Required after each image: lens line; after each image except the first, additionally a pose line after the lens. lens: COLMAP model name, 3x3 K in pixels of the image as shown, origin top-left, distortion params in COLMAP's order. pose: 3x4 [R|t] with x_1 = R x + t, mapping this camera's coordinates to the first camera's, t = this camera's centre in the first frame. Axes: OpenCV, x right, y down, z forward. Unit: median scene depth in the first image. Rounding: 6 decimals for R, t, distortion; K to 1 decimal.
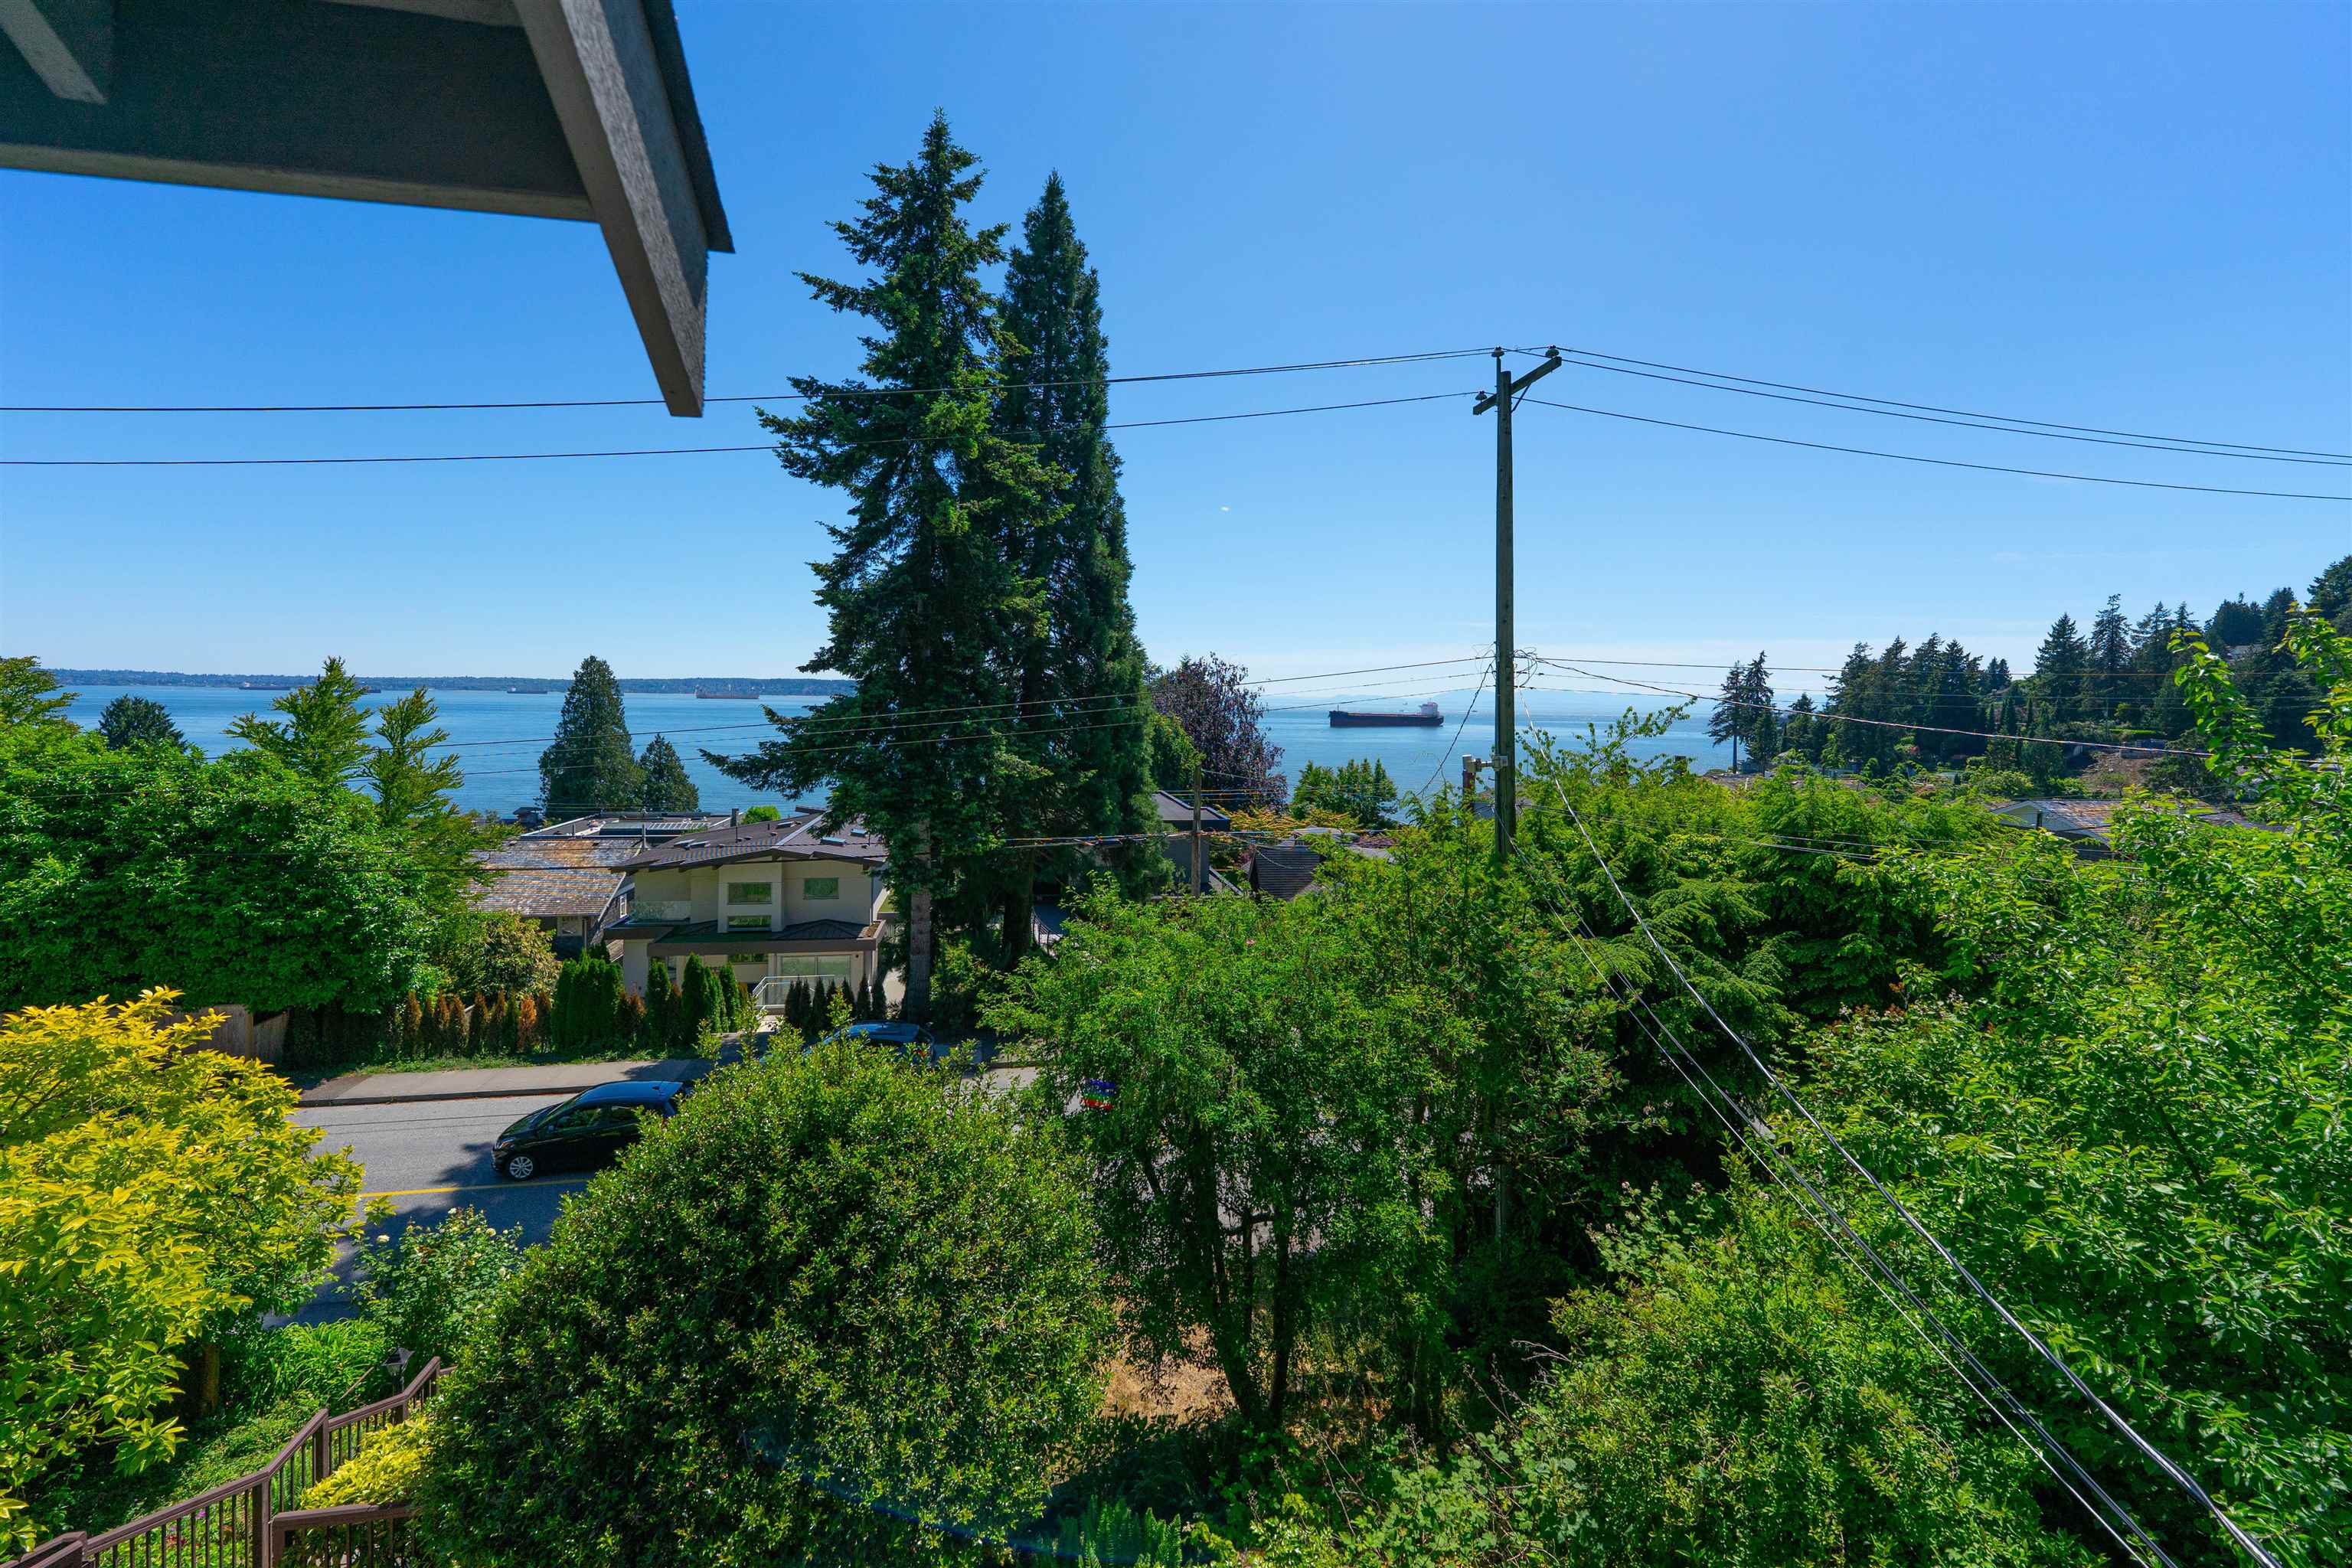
lens RADIAL K [[976.7, 0, 1178.4], [0, 976.7, 705.3], [0, 0, 1]] dist [-0.000973, -0.000504]
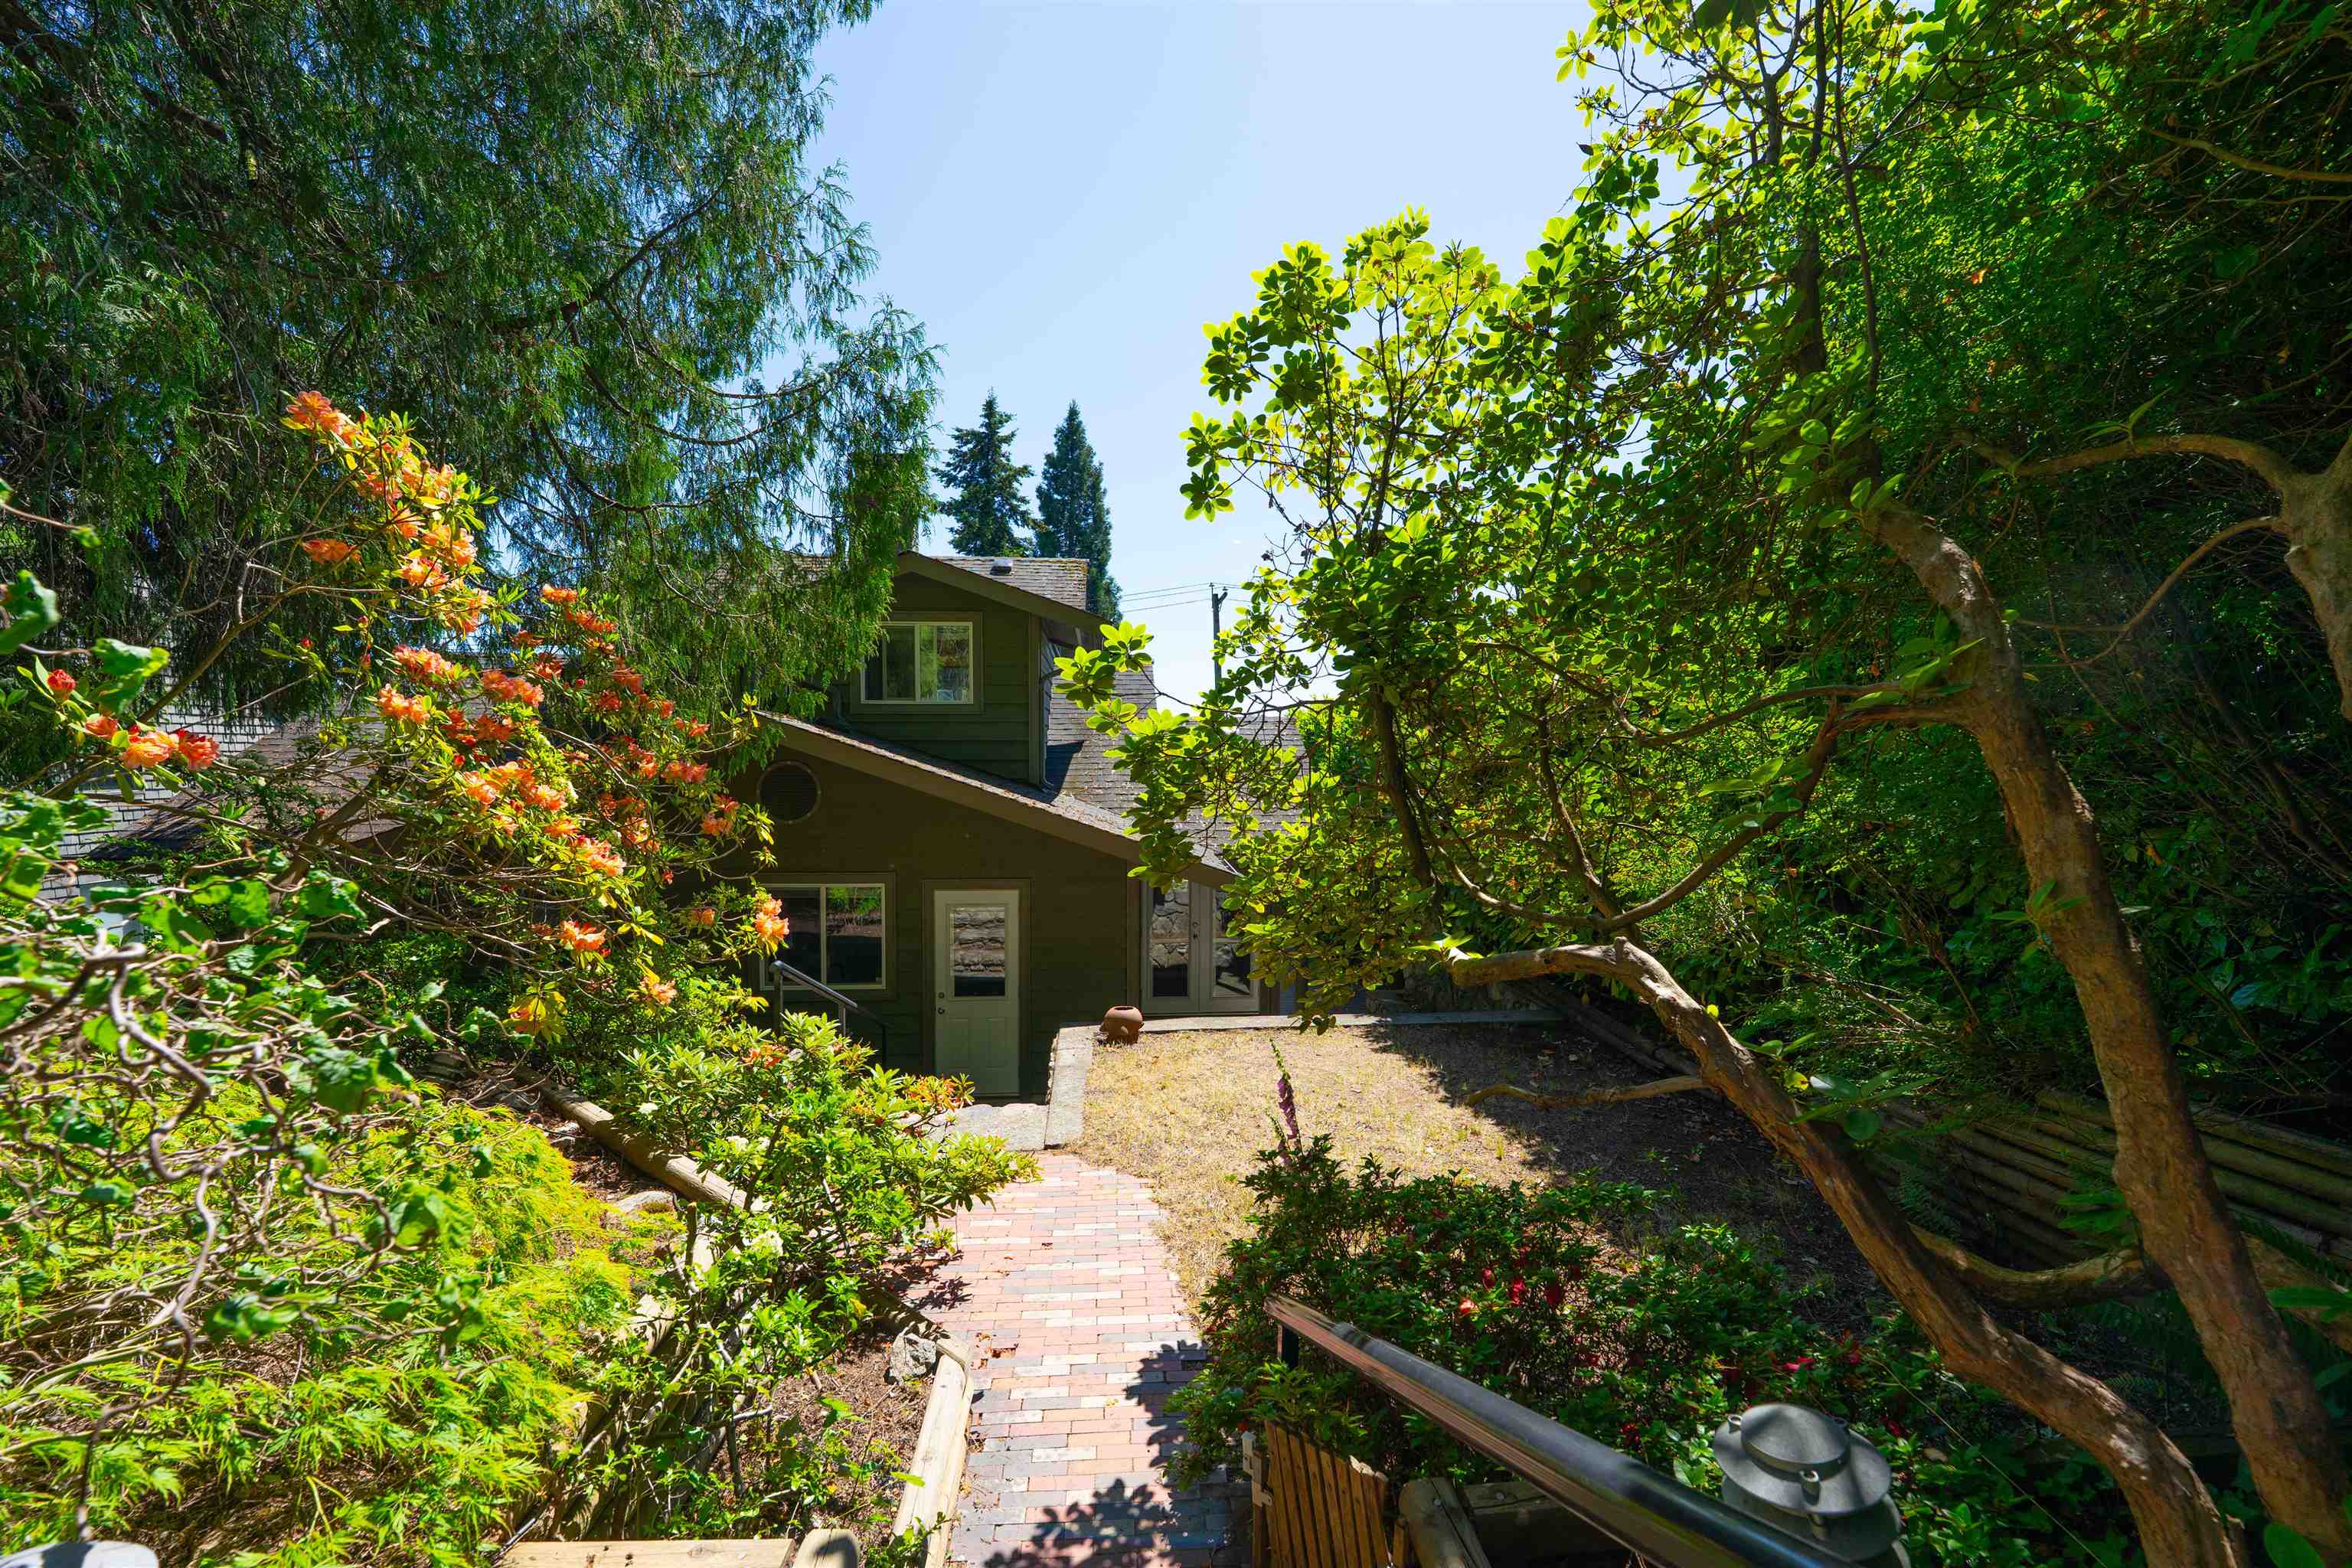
lens RADIAL K [[944.2, 0, 1175.1], [0, 944.2, 783.1], [0, 0, 1]] dist [0.000872, -0.000216]
pose [[0.993980, -0.008098, -0.109266, 0.235138], [0.010642, 0.999685, 0.022718, 0.019082], [0.109048, -0.023744, 0.993753, -0.570479]]
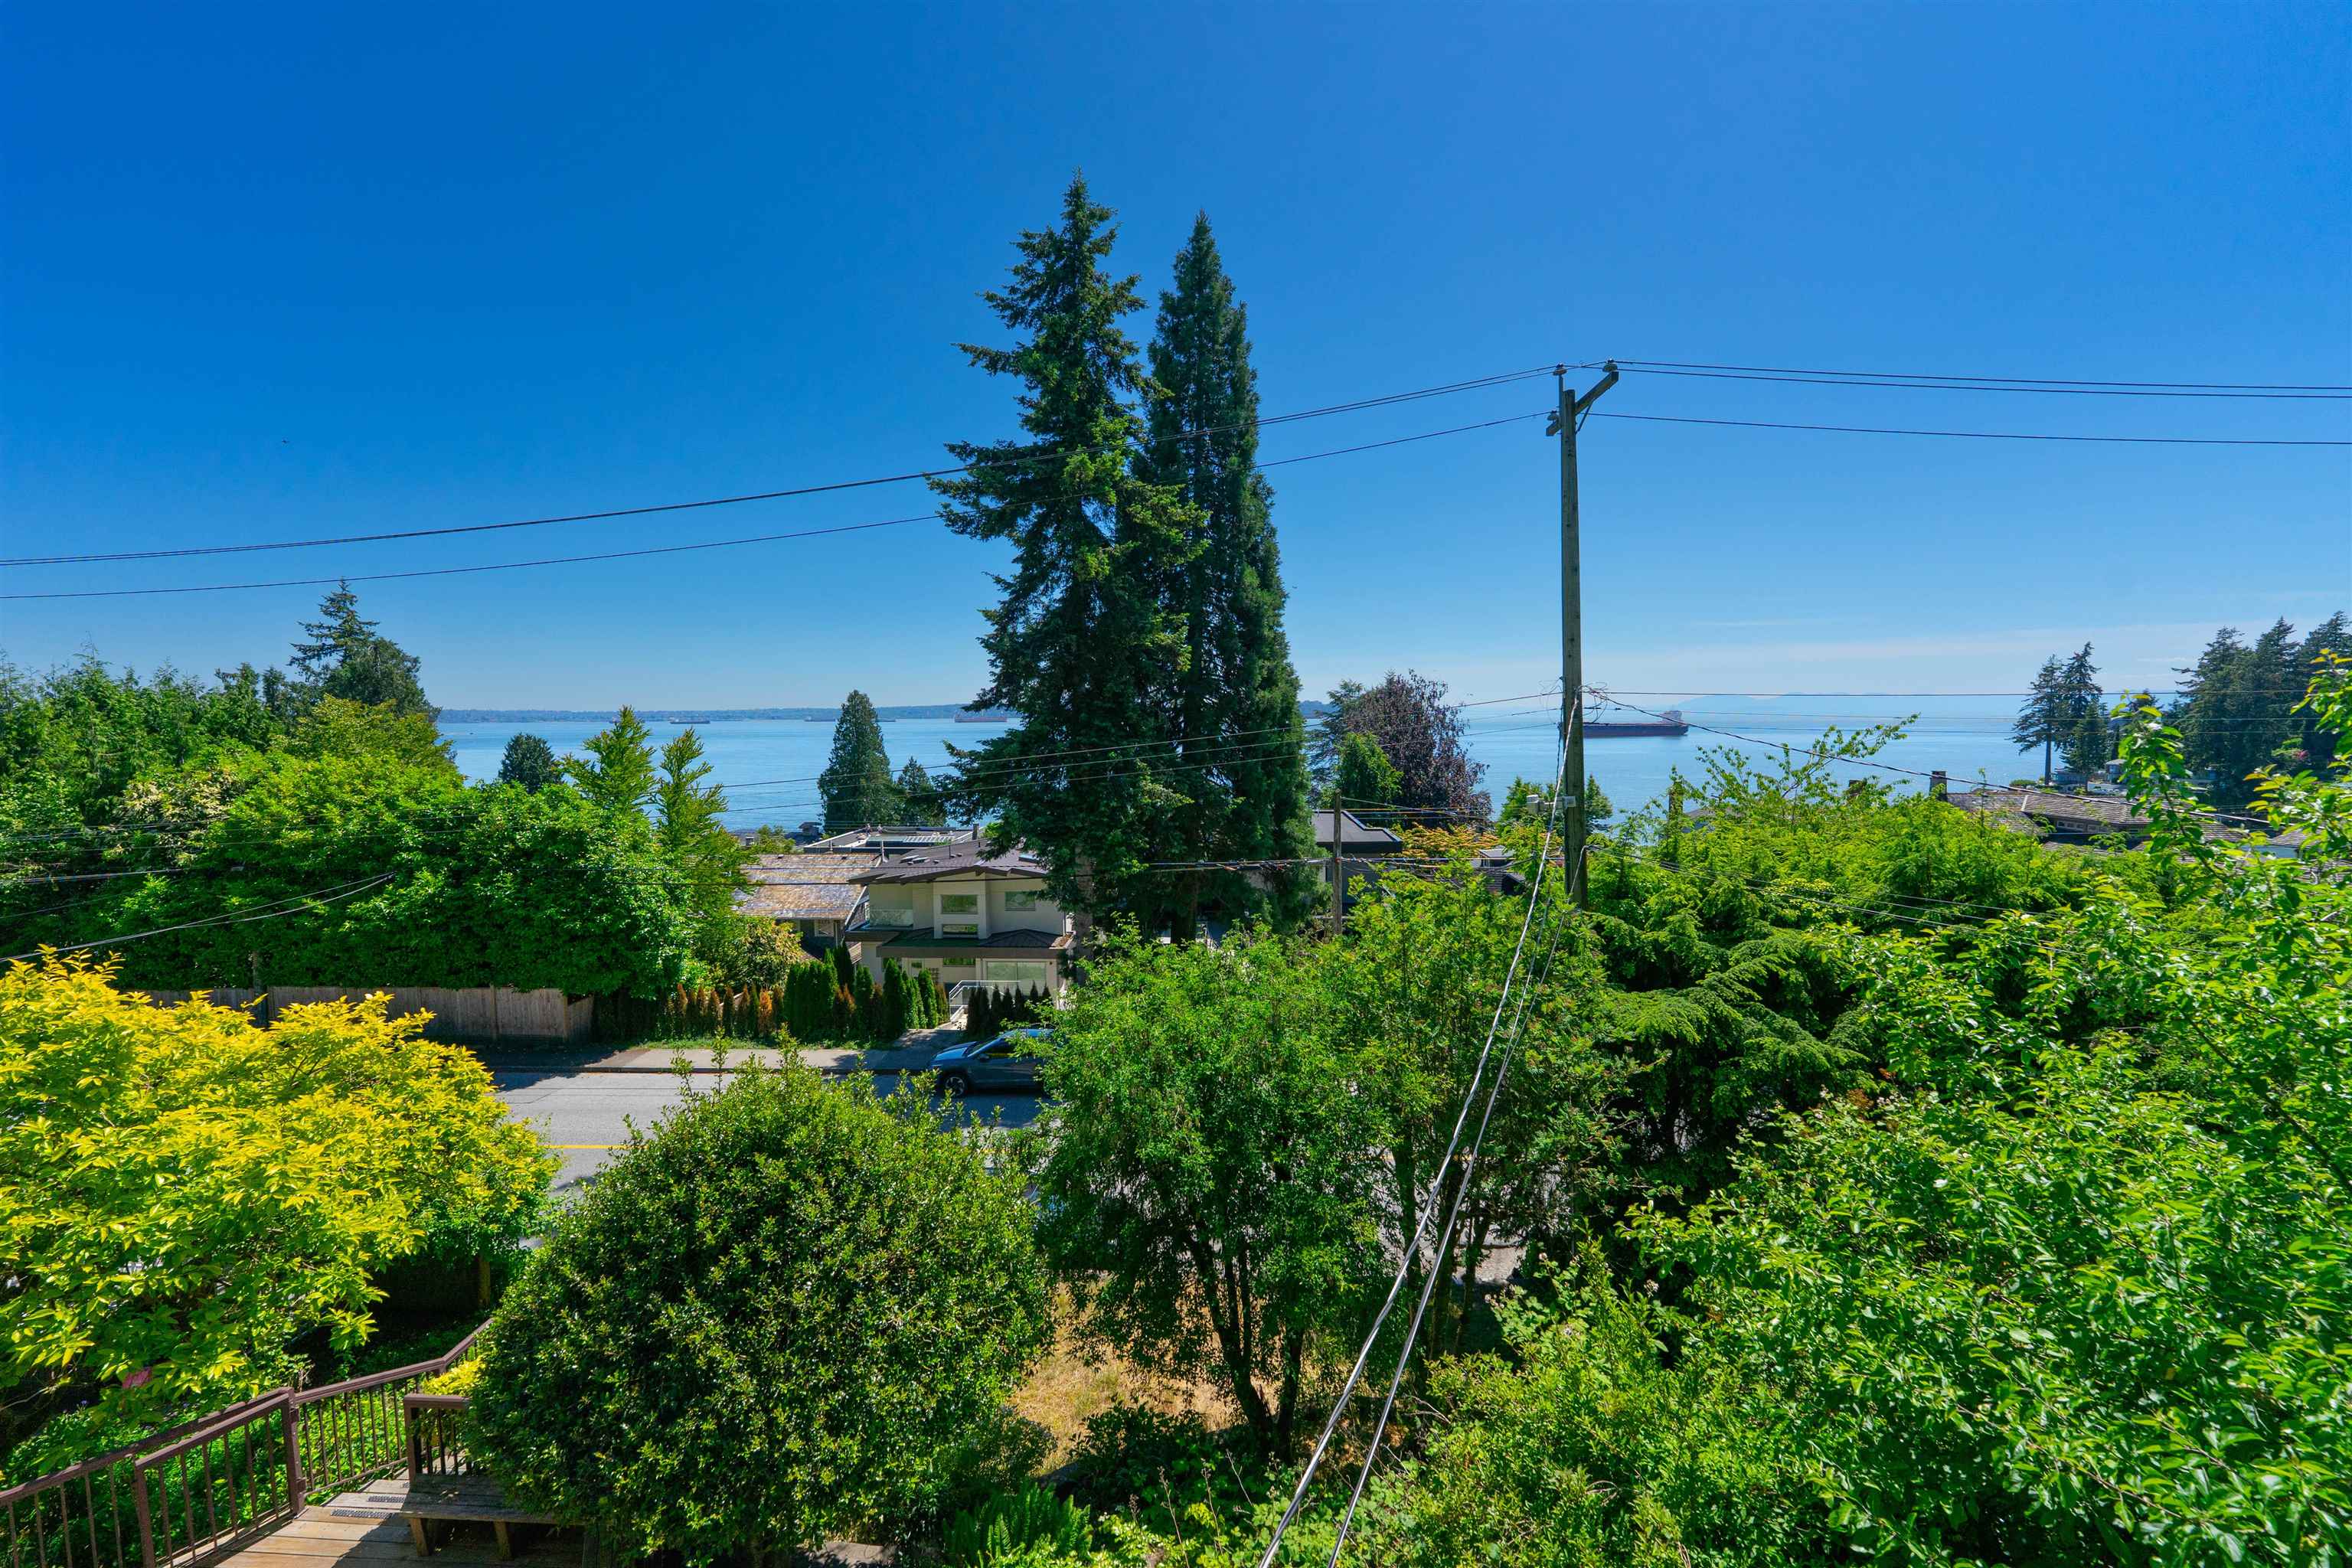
lens RADIAL K [[950.5, 0, 1173.5], [0, 950.5, 765.8], [0, 0, 1]] dist [-0.001304, -0.000175]
pose [[0.973797, -0.011383, -0.227134, 0.081217], [0.021727, 0.998835, 0.043094, -0.013271], [0.226378, -0.046900, 0.972910, 0.001914]]
